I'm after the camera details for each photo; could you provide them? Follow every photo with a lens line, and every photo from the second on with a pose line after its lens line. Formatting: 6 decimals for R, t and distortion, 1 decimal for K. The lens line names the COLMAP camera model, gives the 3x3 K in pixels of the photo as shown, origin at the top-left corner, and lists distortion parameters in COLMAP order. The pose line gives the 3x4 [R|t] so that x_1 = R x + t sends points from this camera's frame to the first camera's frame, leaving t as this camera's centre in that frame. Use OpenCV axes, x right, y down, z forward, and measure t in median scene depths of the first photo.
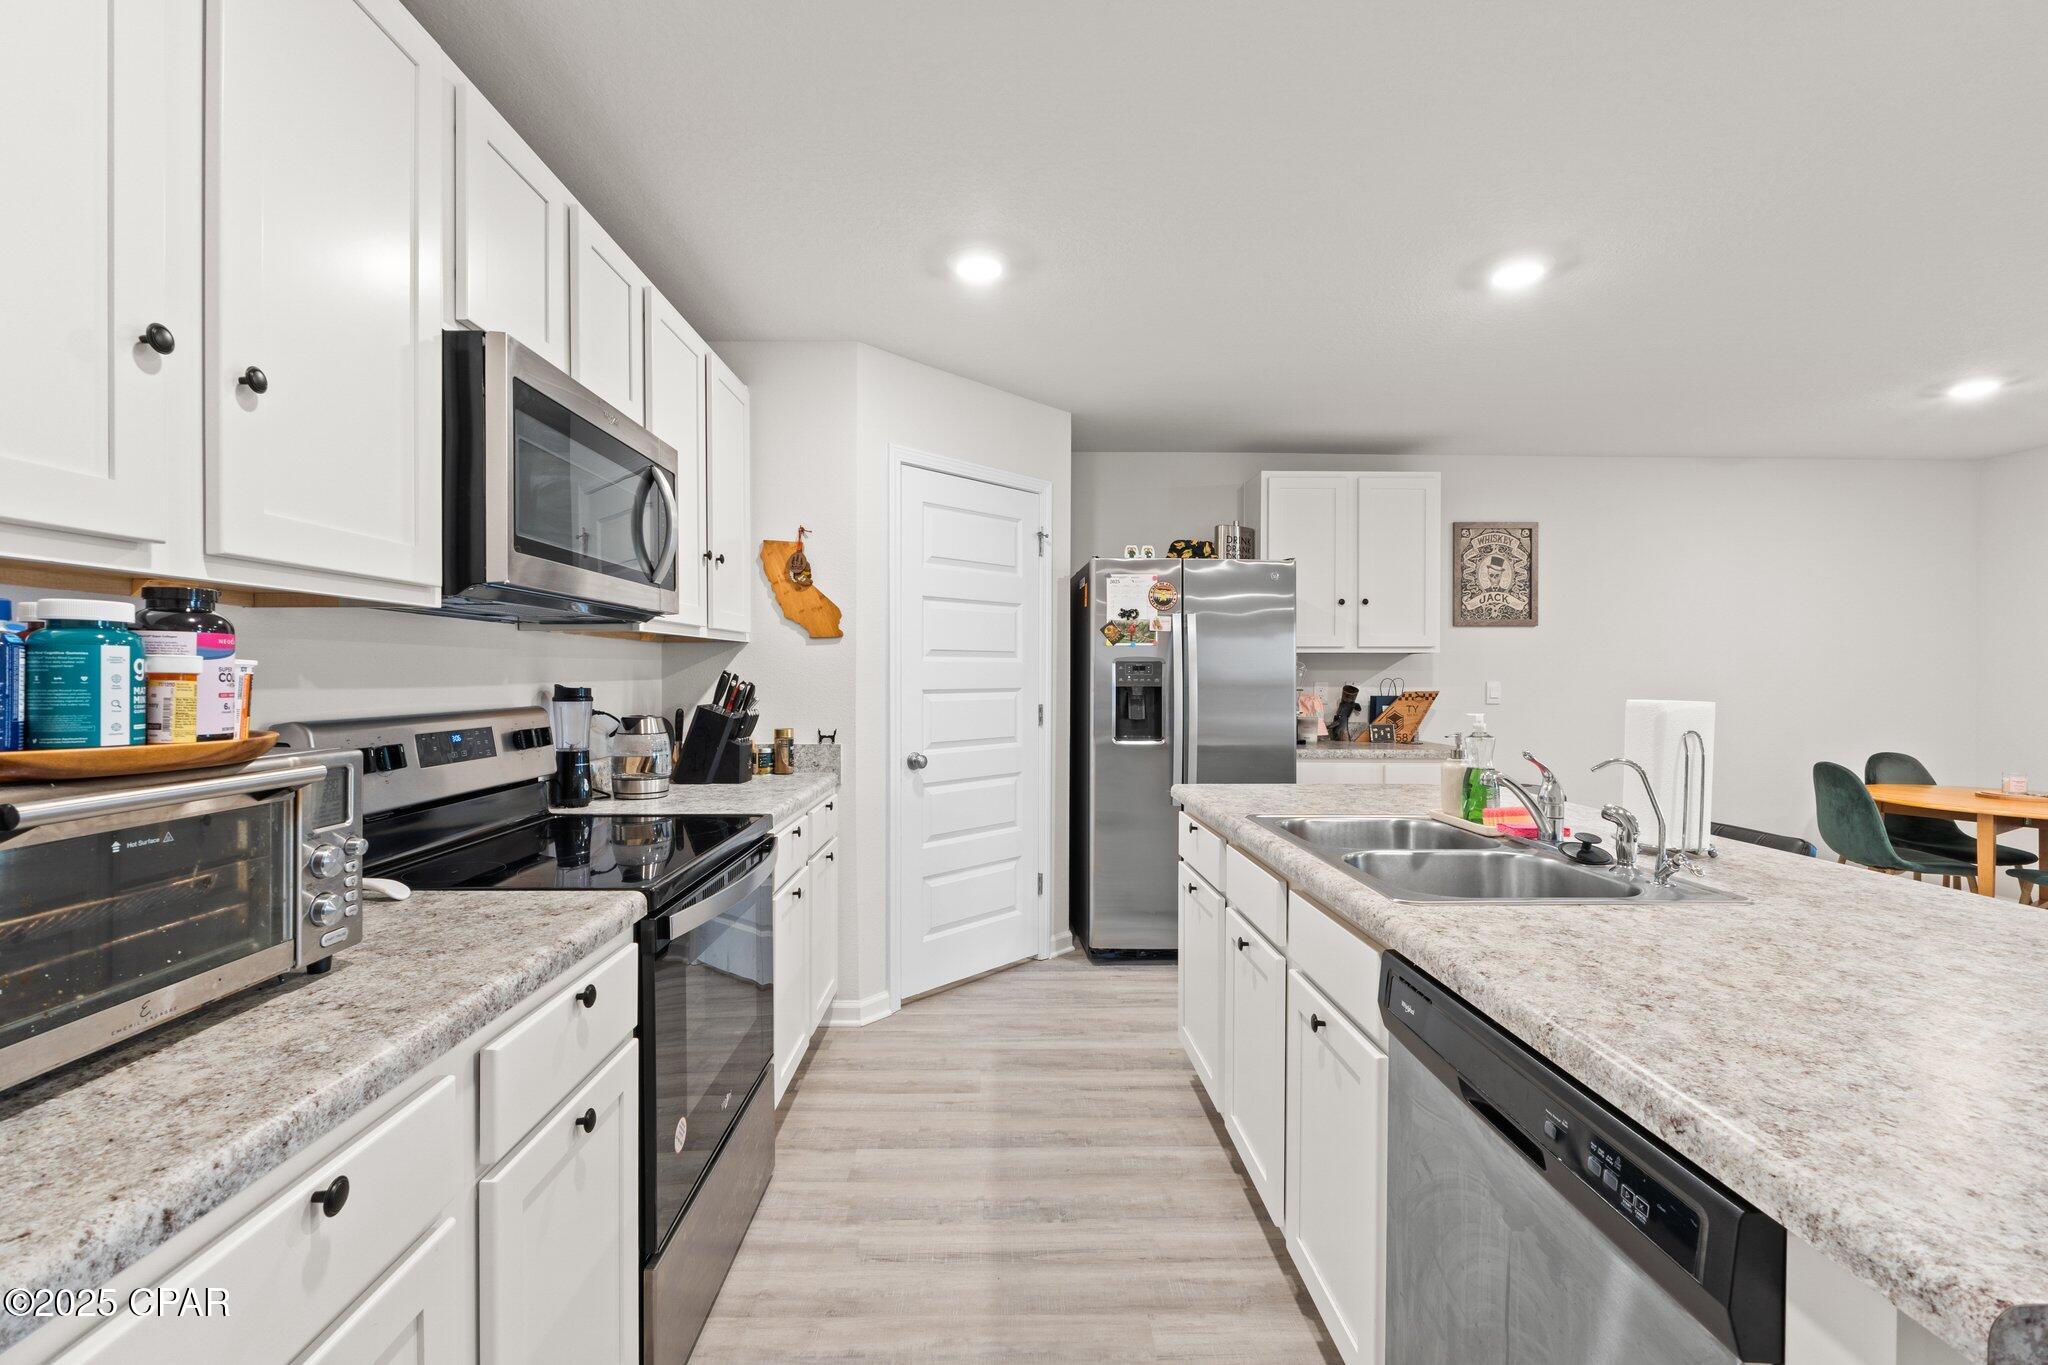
lens RADIAL K [[866.1, 0, 1008.6], [0, 866.1, 678.5], [0, 0, 1]] dist [-0.007521, -0.000053]
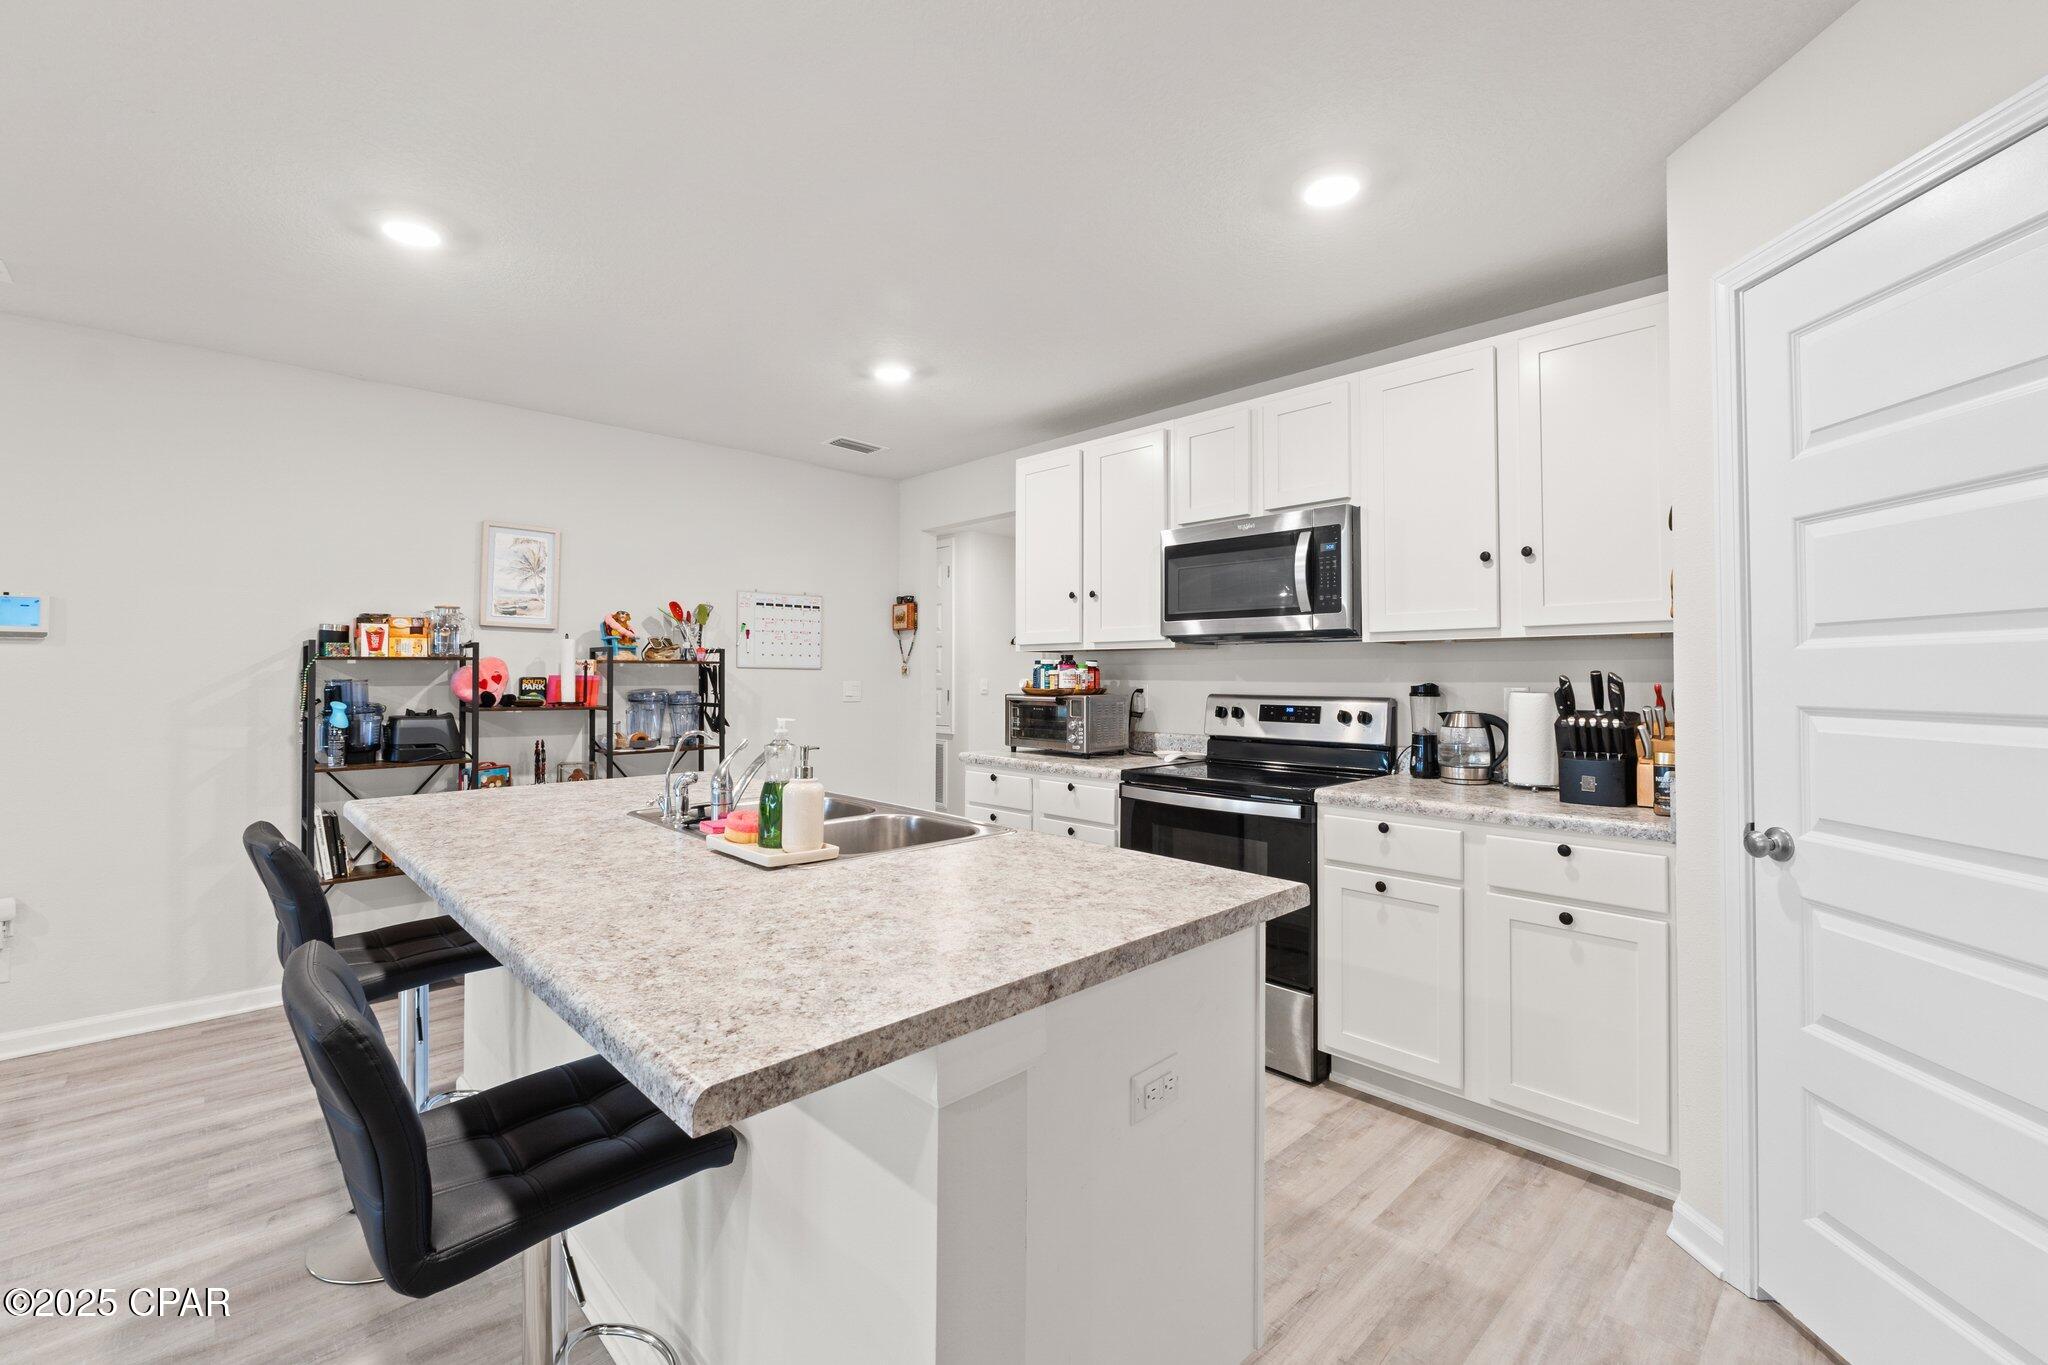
lens RADIAL K [[866.1, 0, 1037.3], [0, 866.1, 674.7], [0, 0, 1]] dist [-0.007521, -0.000053]
pose [[-0.716854, -0.003851, -0.697212, 0.594328], [-0.006929, 0.999975, 0.001602, -0.002613], [0.697188, 0.005979, -0.716863, 1.120598]]
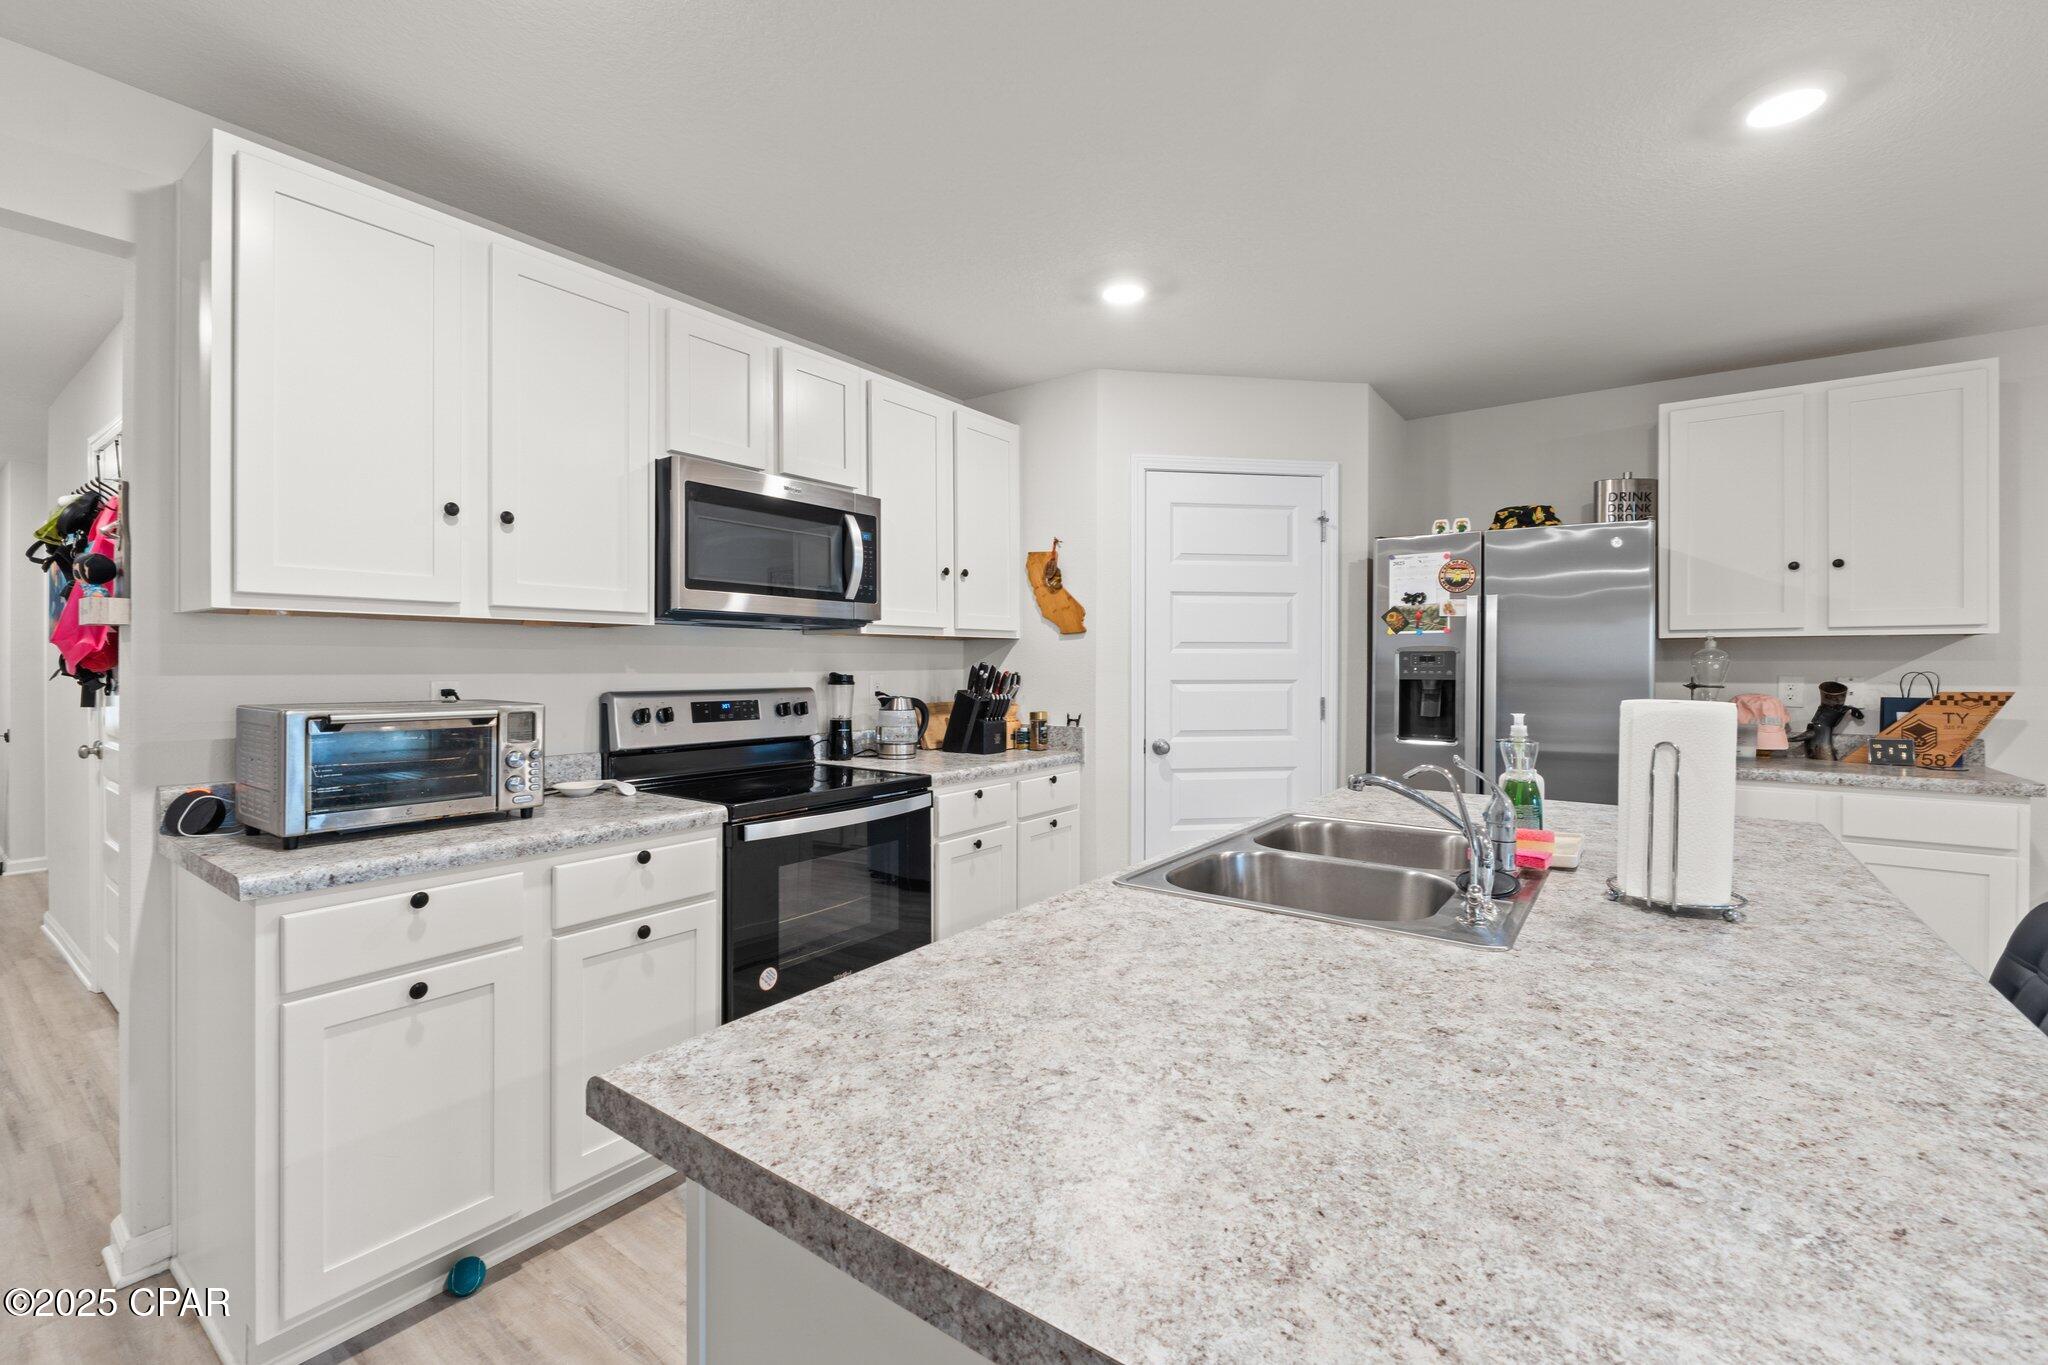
lens RADIAL K [[866.1, 0, 992.5], [0, 866.1, 663.9], [0, 0, 1]] dist [-0.007521, -0.000053]
pose [[0.793331, -0.000414, -0.608791, 0.400097], [-0.003980, 0.999975, -0.005867, 0.000124], [0.608778, 0.007078, 0.793309, 0.029903]]
